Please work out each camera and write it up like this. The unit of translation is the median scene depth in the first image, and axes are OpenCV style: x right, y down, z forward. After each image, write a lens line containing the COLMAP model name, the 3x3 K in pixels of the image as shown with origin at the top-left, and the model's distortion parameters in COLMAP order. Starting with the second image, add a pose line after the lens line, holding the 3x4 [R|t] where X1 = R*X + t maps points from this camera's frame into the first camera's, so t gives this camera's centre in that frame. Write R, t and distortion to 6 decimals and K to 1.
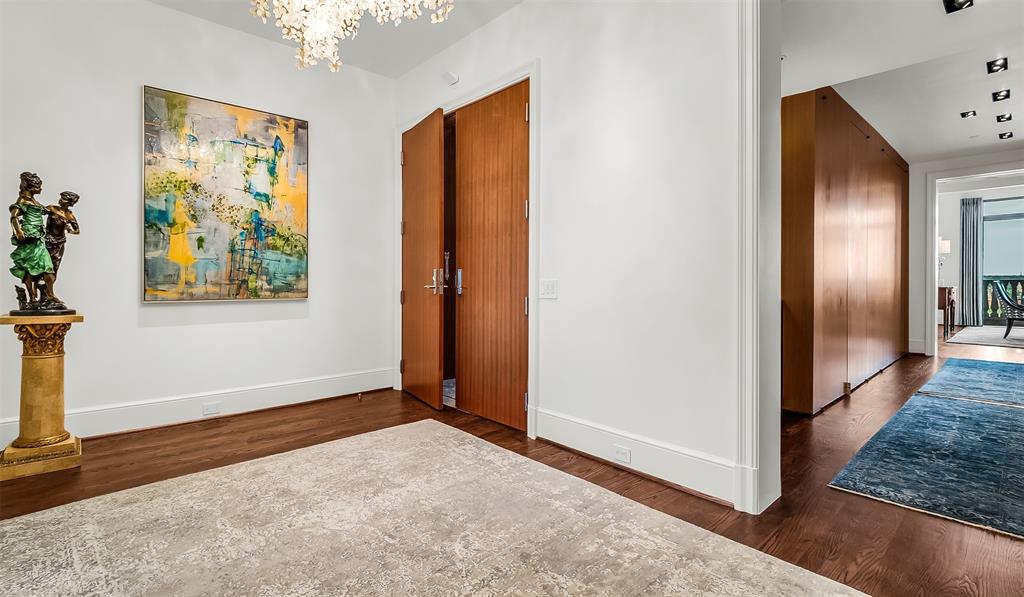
lens RADIAL K [[477.2, 0, 509.8], [0, 477.2, 284.5], [0, 0, 1]] dist [-0.000874, -0.000182]
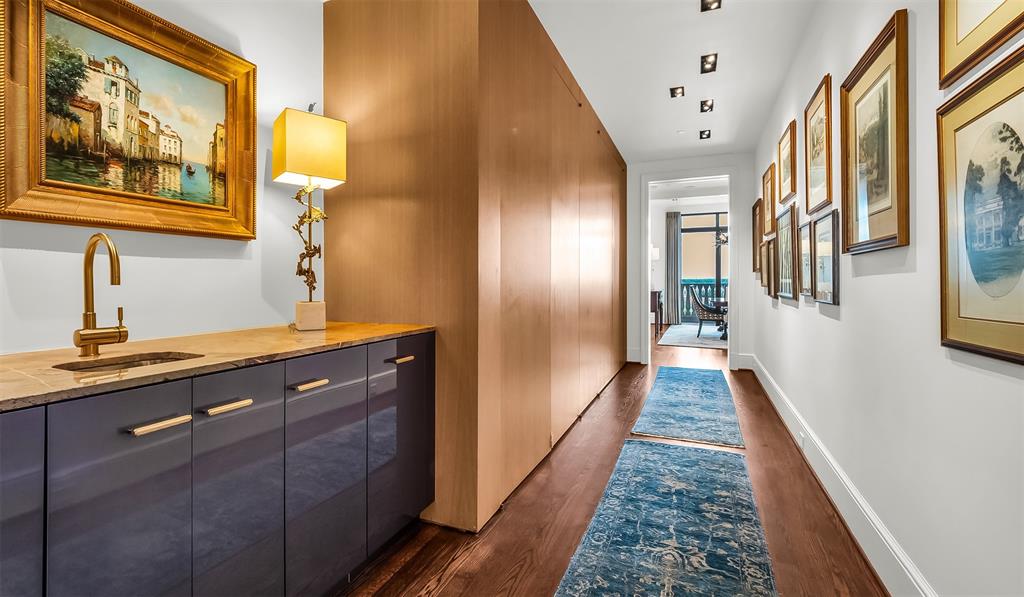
lens RADIAL K [[477.2, 0, 509.8], [0, 477.2, 284.5], [0, 0, 1]] dist [-0.000874, -0.000182]
pose [[0.902912, -0.002737, 0.429817, 0.166785], [0.005188, 0.999976, -0.004529, -0.005819], [-0.429794, 0.006319, 0.902905, 0.185252]]
